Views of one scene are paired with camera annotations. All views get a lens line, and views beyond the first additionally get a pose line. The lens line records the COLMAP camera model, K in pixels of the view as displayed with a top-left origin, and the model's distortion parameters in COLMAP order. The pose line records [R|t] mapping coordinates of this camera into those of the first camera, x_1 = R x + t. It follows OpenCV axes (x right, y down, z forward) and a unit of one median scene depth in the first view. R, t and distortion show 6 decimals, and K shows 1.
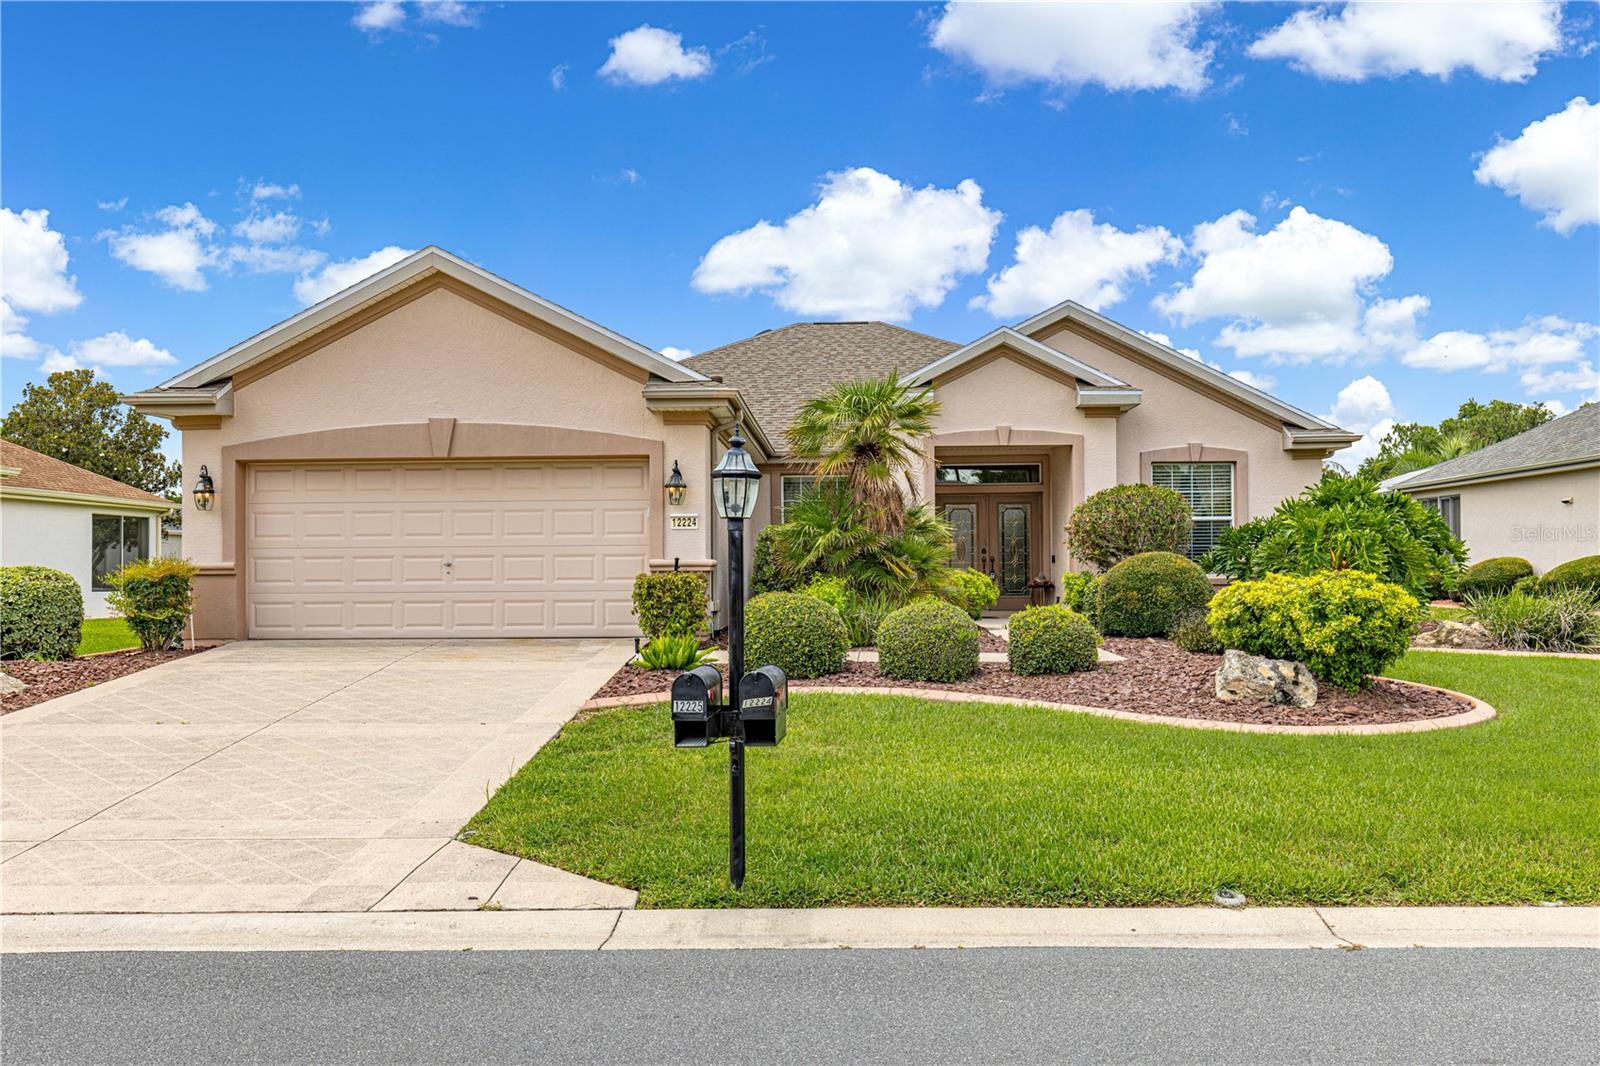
lens RADIAL K [[1387.0, 0, 800.2], [0, 1387.0, 560.2], [0, 0, 1]] dist [-0.005194, 0.003744]
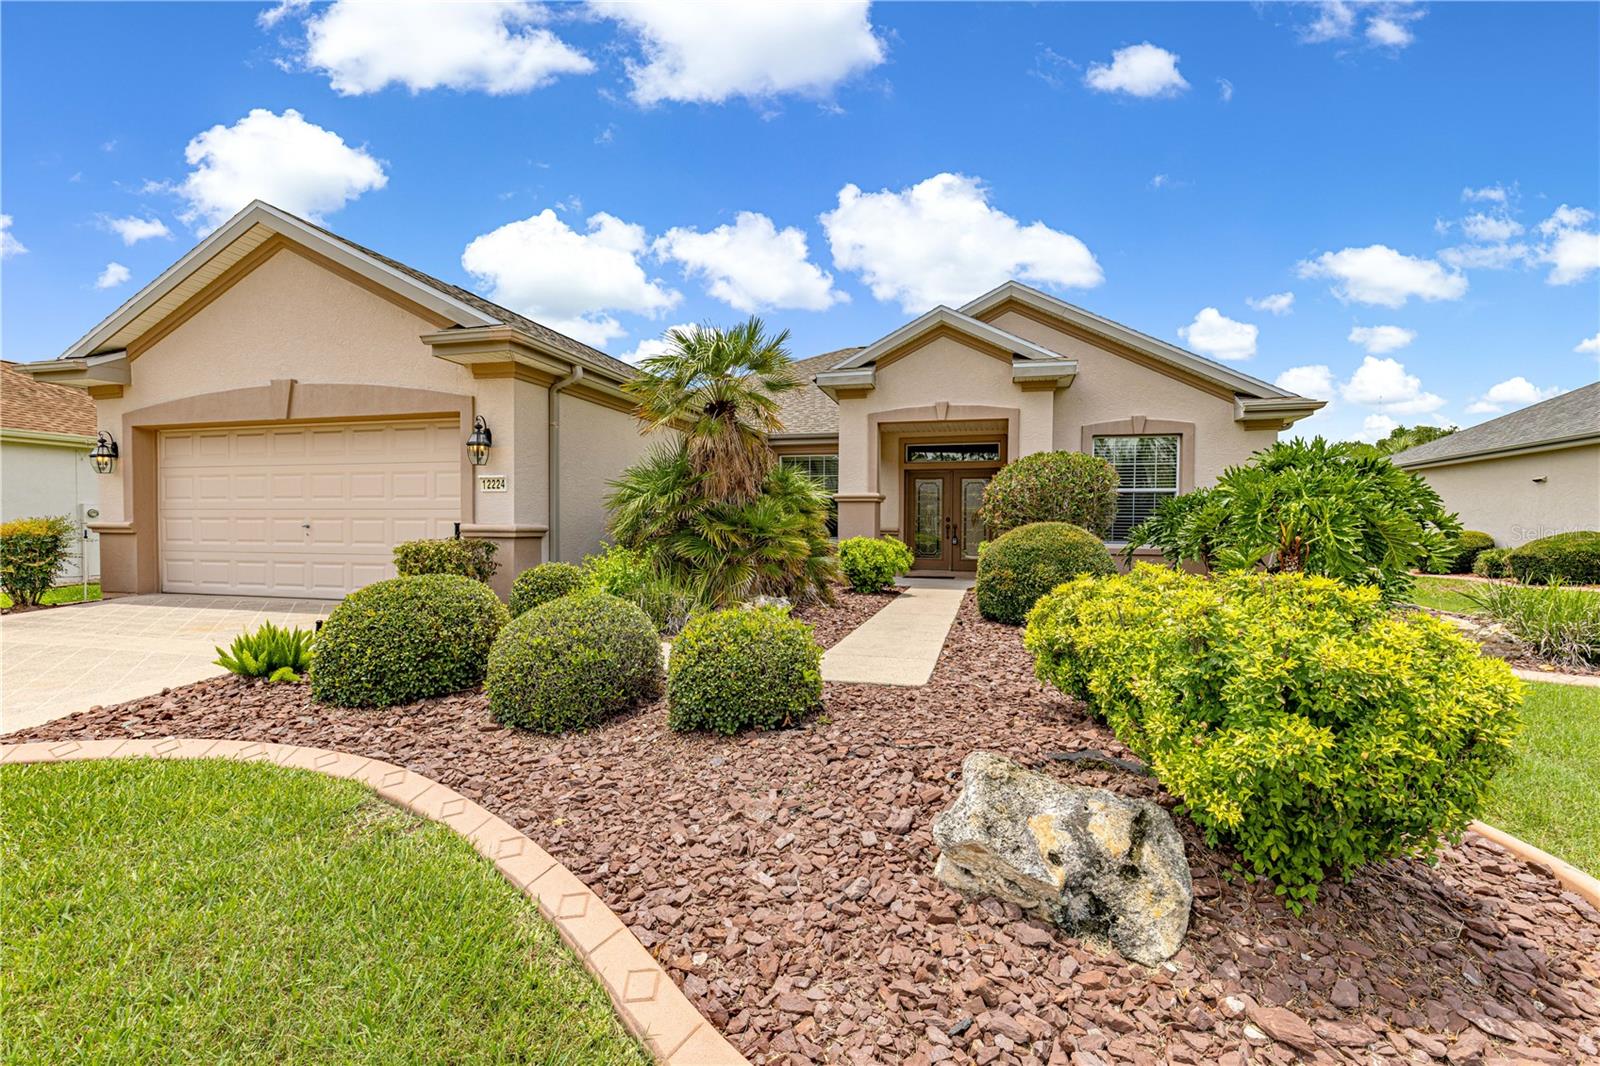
lens RADIAL K [[722.9, 0, 806.0], [0, 722.9, 549.7], [0, 0, 1]] dist [0.003054, 0.000287]
pose [[0.974074, 0.020734, -0.225279, 0.213770], [-0.012415, 0.999190, 0.038280, -0.004458], [0.225890, -0.034491, 0.973542, 0.537630]]
